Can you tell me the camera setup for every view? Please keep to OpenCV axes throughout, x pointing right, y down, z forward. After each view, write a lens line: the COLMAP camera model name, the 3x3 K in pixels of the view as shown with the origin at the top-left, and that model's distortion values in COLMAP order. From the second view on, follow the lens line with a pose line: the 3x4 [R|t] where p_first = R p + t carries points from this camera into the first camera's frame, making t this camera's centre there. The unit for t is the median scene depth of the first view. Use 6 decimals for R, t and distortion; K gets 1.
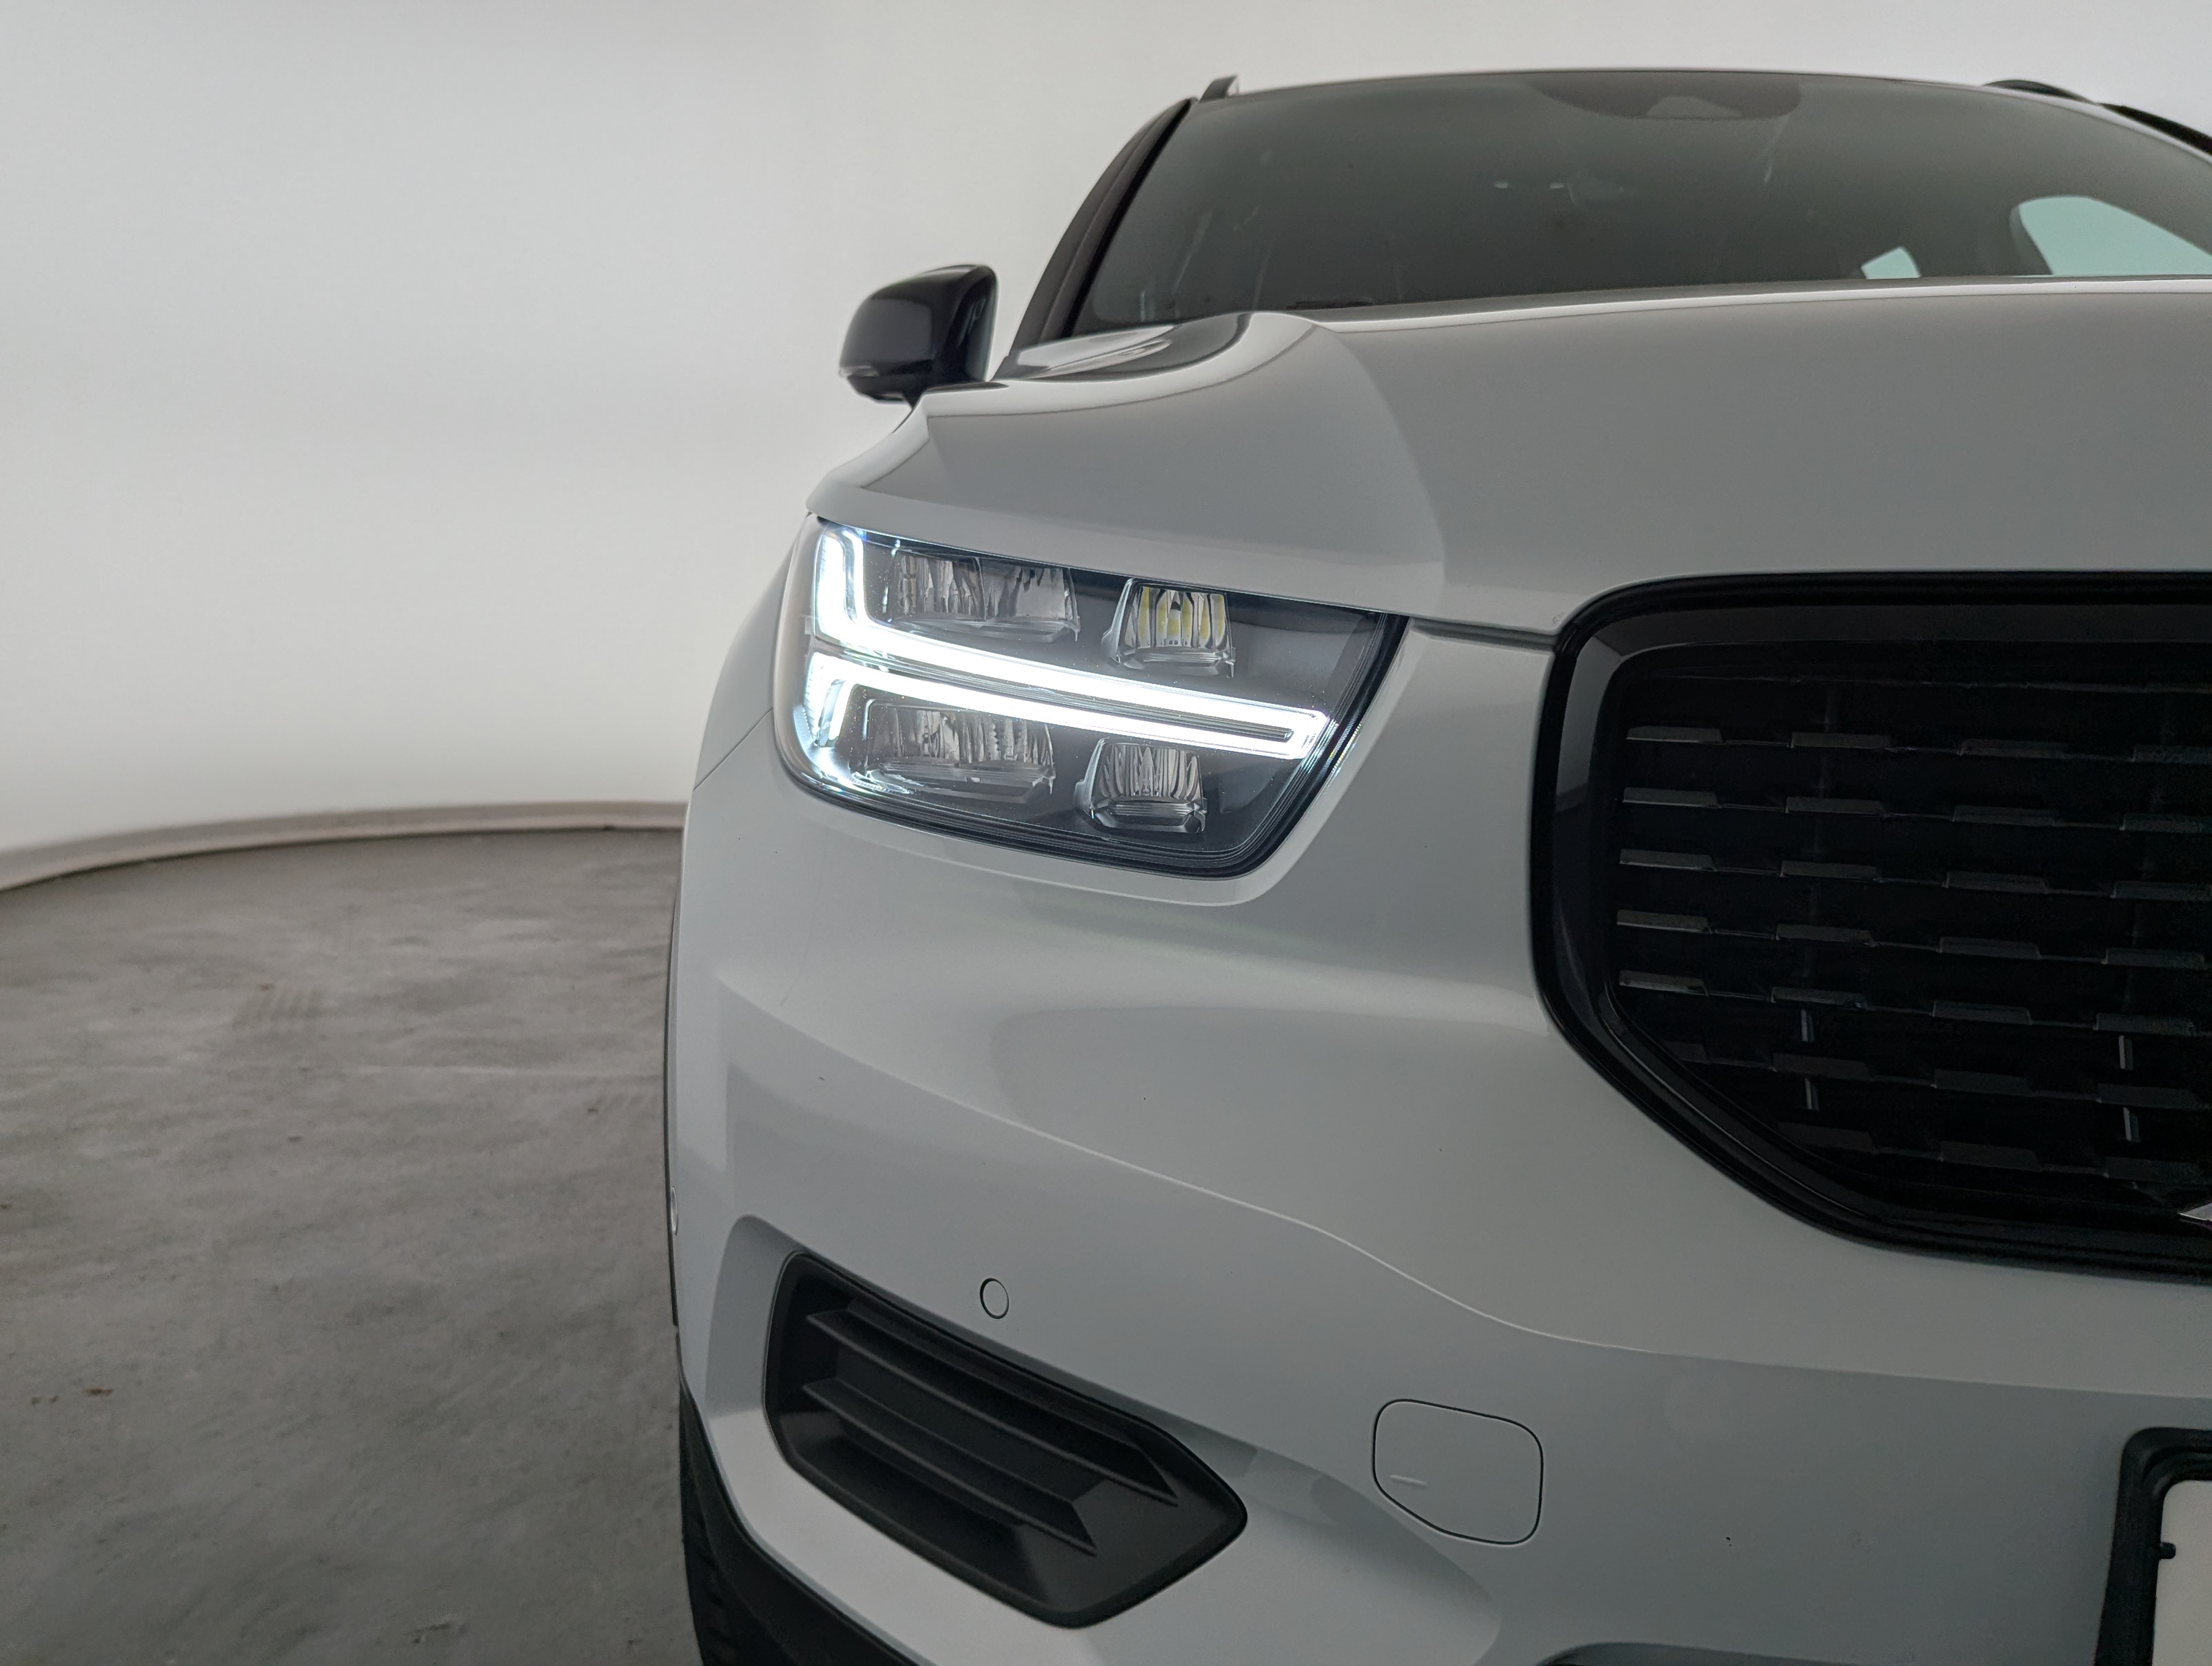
lens RADIAL K [[2016.3, 0, 1106.0], [0, 2016.3, 833.0], [0, 0, 1]] dist [0.013516, 0.010852]
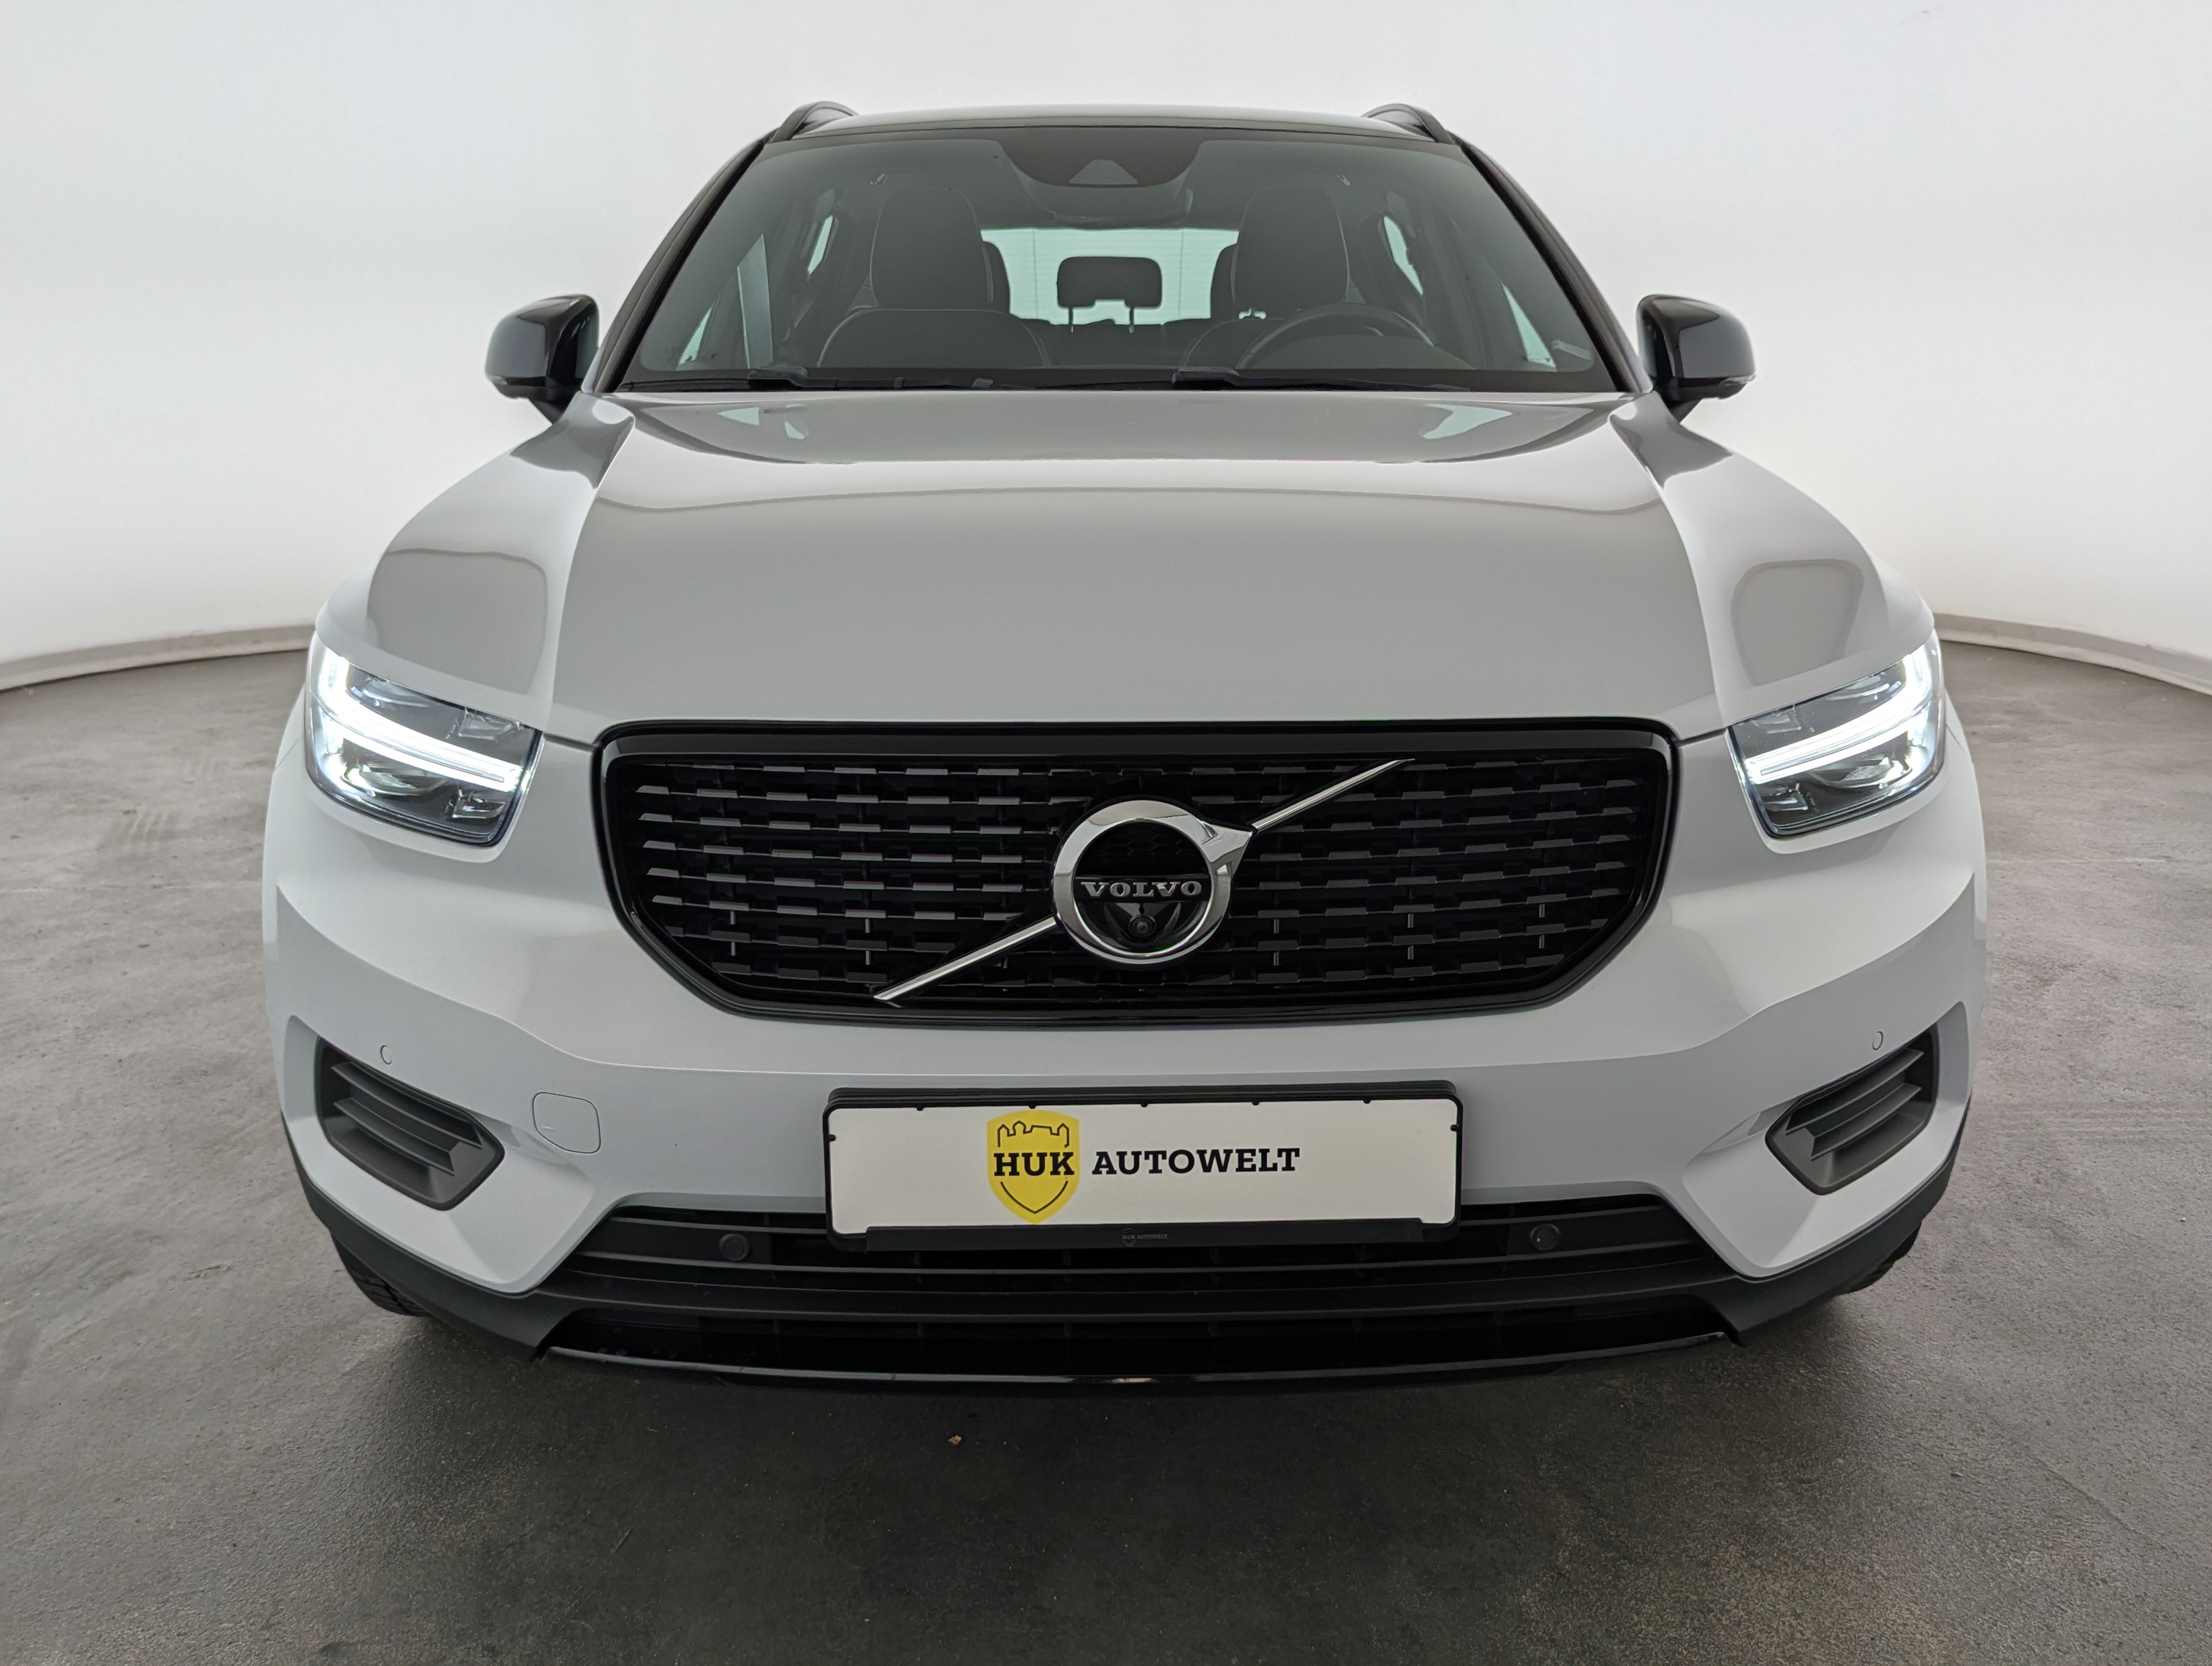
lens RADIAL K [[1853.2, 0, 1101.4], [0, 1853.2, 872.5], [0, 0, 1]] dist [0.070413, -0.093750]
pose [[0.997373, -0.031460, 0.065255, 0.139475], [0.022120, 0.990016, 0.139211, -0.050637], [-0.068983, -0.137402, 0.988110, -0.227122]]
